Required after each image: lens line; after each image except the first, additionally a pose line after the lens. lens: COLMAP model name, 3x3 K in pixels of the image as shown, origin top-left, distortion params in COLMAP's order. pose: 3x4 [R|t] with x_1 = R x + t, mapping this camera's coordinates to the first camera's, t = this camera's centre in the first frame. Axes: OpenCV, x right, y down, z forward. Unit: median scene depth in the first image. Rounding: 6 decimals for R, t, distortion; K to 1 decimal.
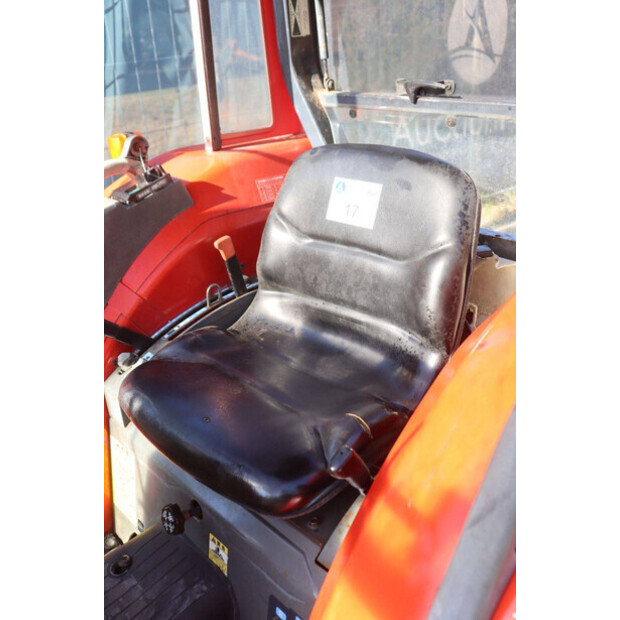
lens RADIAL K [[679.7, 0, 310.0], [0, 679.7, 310.0], [0, 0, 1]] dist [-0.083531, 0.204198]
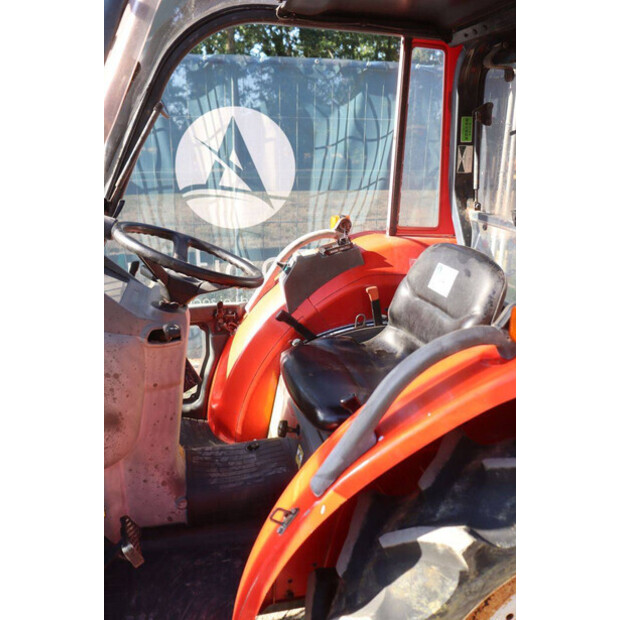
lens RADIAL K [[896.7, 0, 310.0], [0, 896.7, 310.0], [0, 0, 1]] dist [0.083437, 0.157806]
pose [[0.829230, 0.209913, -0.517990, 0.851706], [-0.289650, 0.954024, -0.077076, 0.150912], [0.477995, 0.213950, 0.851907, -0.863959]]
